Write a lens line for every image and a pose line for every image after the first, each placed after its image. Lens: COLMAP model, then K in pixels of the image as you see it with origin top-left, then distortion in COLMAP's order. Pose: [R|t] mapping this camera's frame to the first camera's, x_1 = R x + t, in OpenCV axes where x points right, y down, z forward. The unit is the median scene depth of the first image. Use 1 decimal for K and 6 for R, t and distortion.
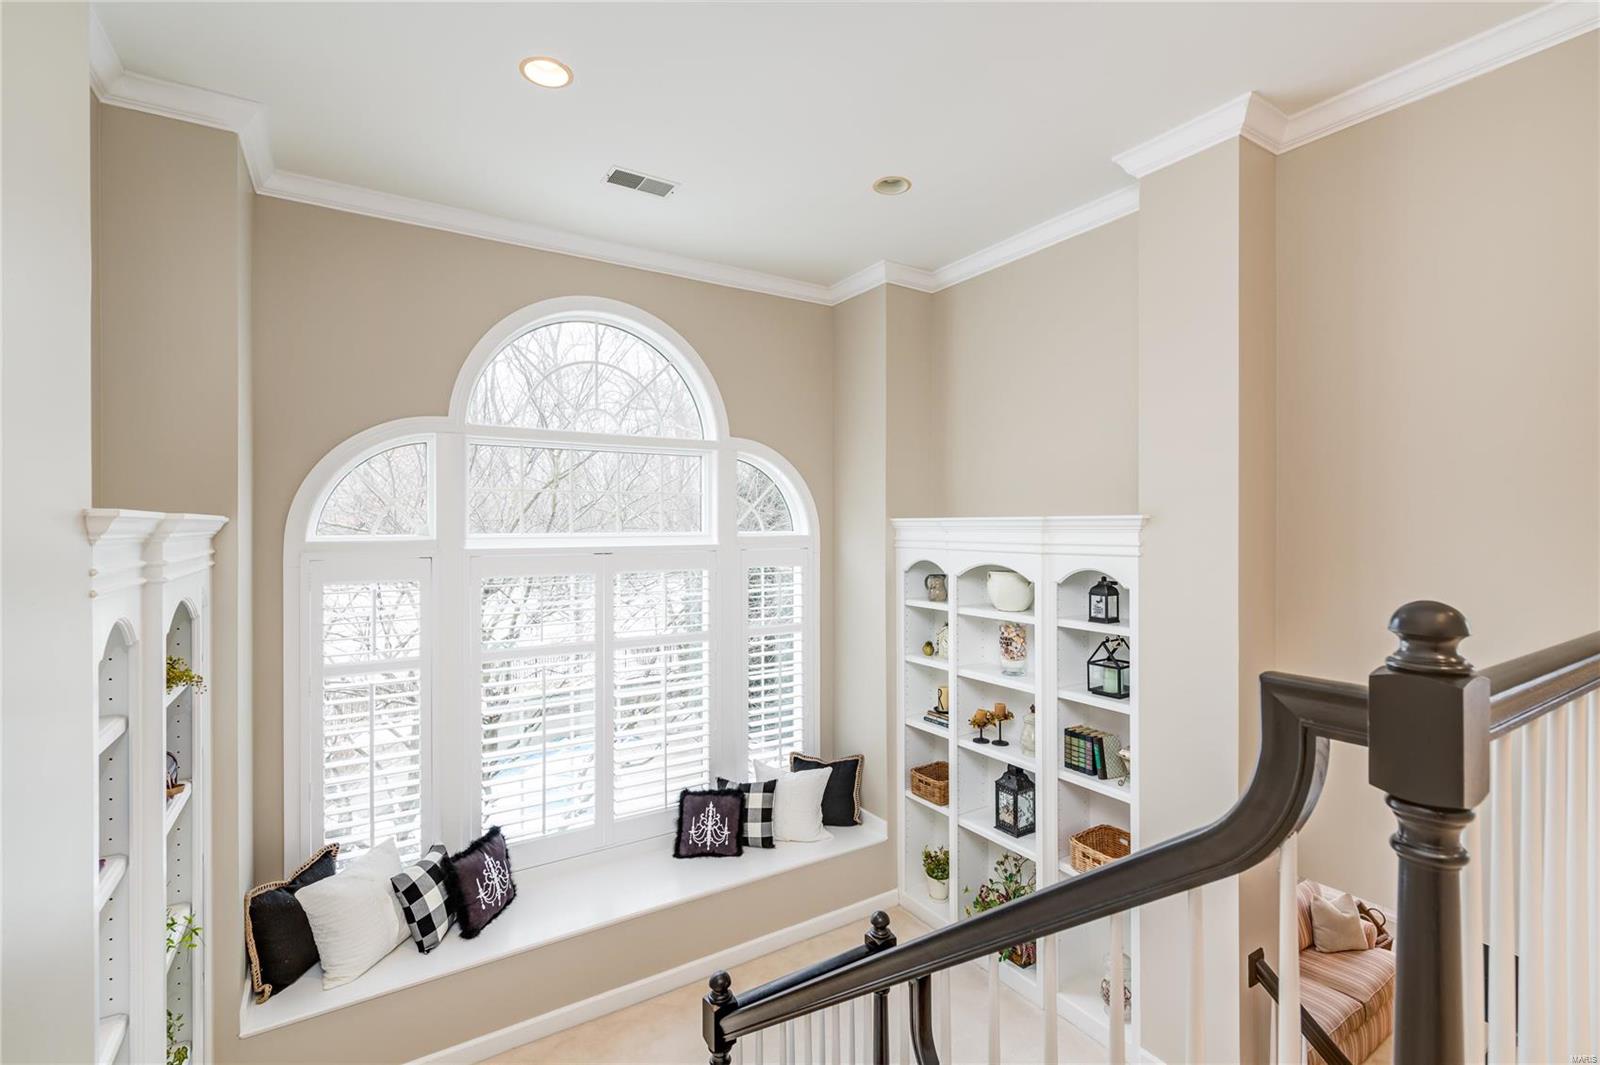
lens RADIAL K [[706.3, 0, 789.0], [0, 706.3, 533.3], [0, 0, 1]] dist [0.001530, -0.000240]
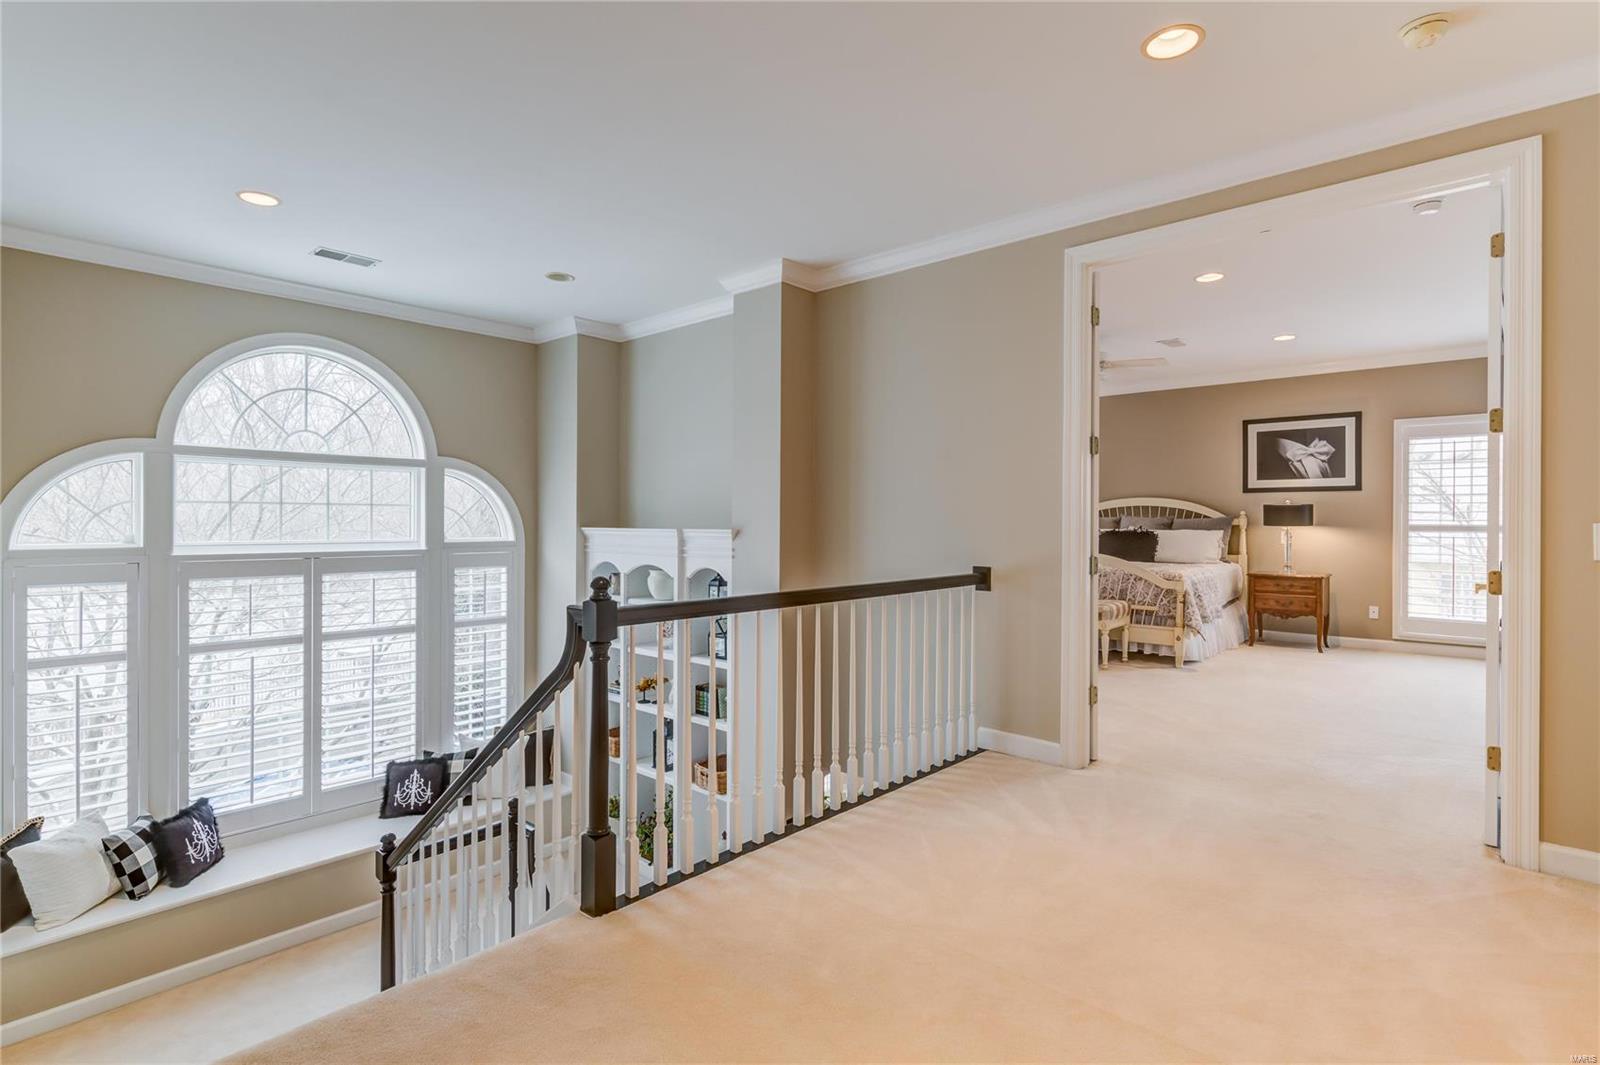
lens RADIAL K [[797.1, 0, 804.4], [0, 797.1, 531.3], [0, 0, 1]] dist [-0.001941, 0.000592]
pose [[0.961020, 0.003802, 0.276452, 0.166398], [-0.004337, 0.999990, 0.001324, -0.022290], [-0.276444, -0.002472, 0.961027, -0.521577]]
